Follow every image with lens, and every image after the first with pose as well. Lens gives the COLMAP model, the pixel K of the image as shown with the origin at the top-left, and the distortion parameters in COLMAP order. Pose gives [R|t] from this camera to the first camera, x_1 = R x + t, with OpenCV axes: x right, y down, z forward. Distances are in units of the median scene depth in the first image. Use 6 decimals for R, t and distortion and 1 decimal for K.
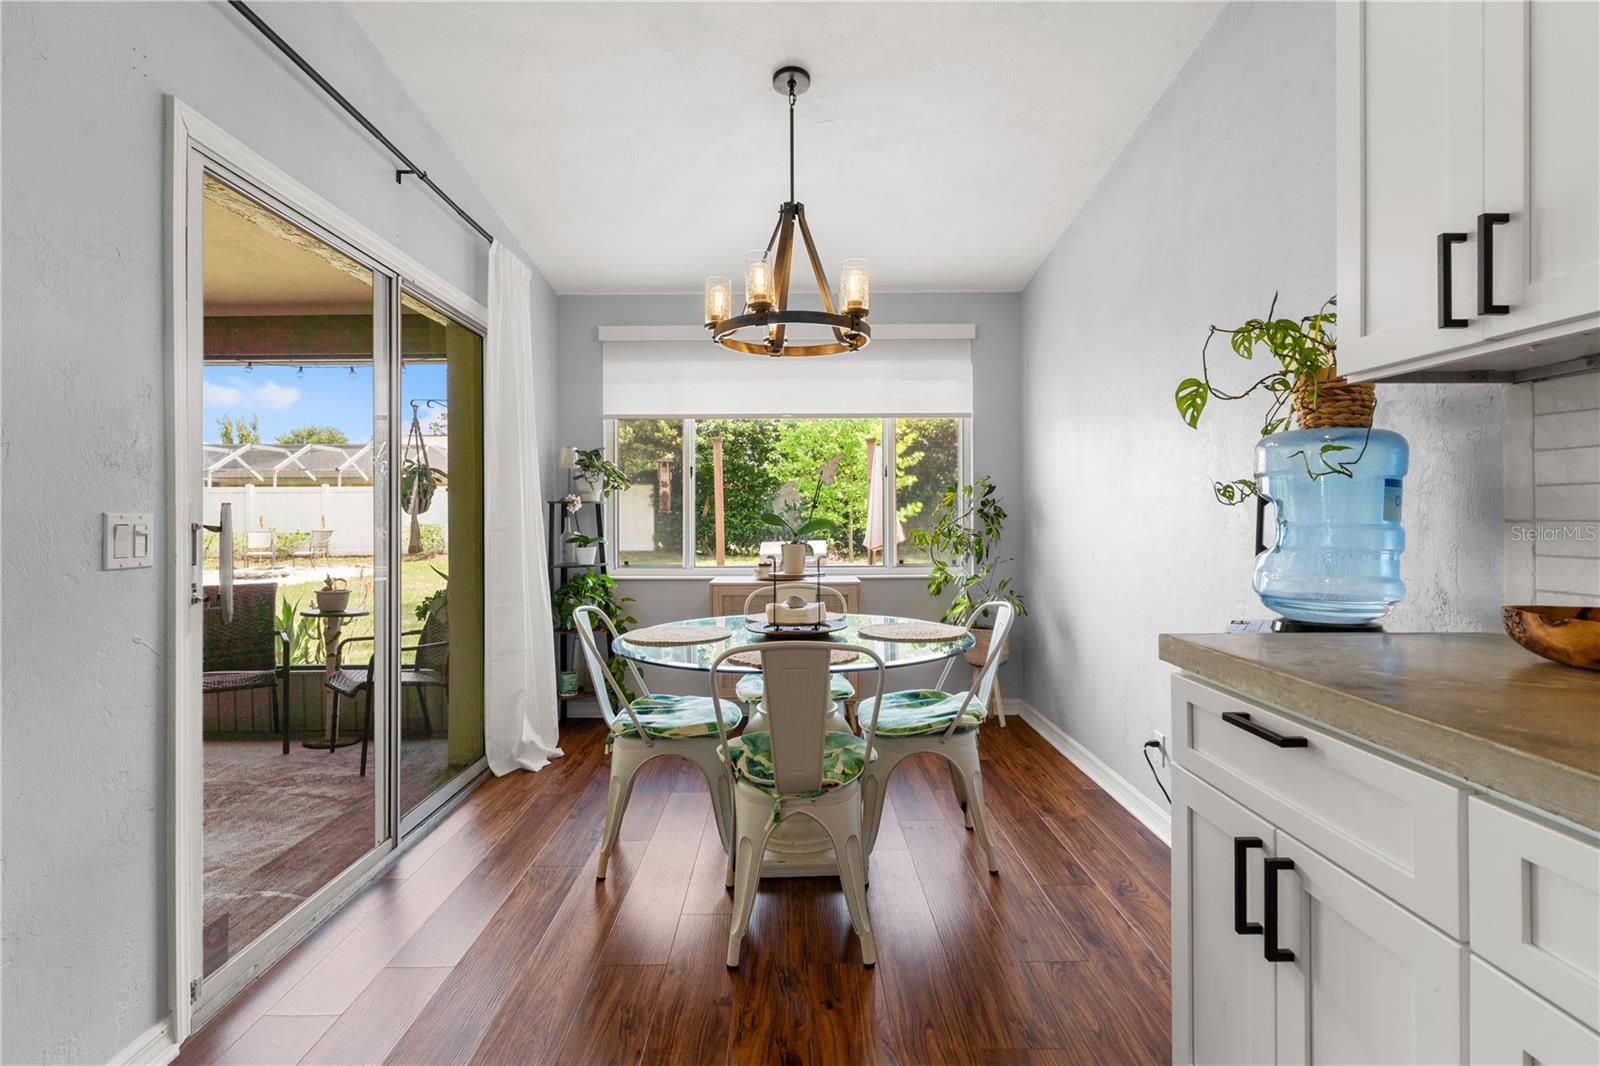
lens RADIAL K [[760.8, 0, 781.9], [0, 760.8, 508.9], [0, 0, 1]] dist [-0.000719, -0.001069]
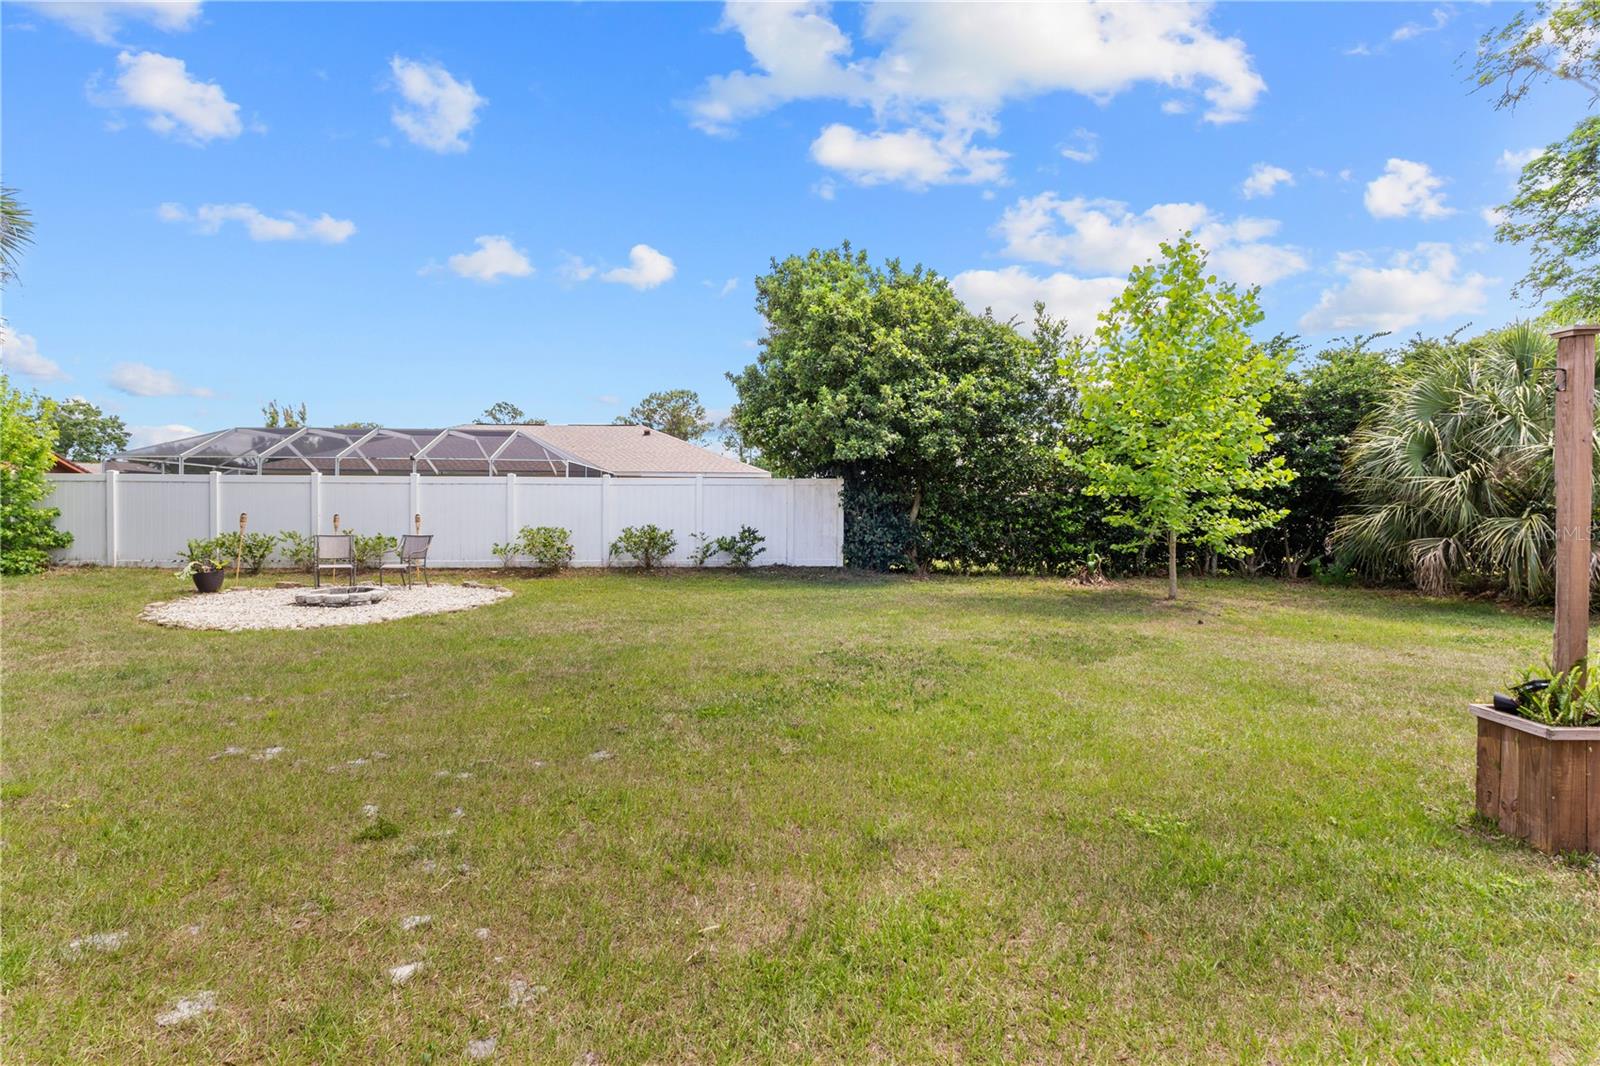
lens RADIAL K [[760.8, 0, 799.0], [0, 760.8, 525.5], [0, 0, 1]] dist [-0.000719, -0.001069]
pose [[0.999744, 0.011962, -0.019221, -0.198306], [-0.011664, 0.999811, 0.015529, 0.003426], [0.019403, -0.015300, 0.999695, 0.246038]]
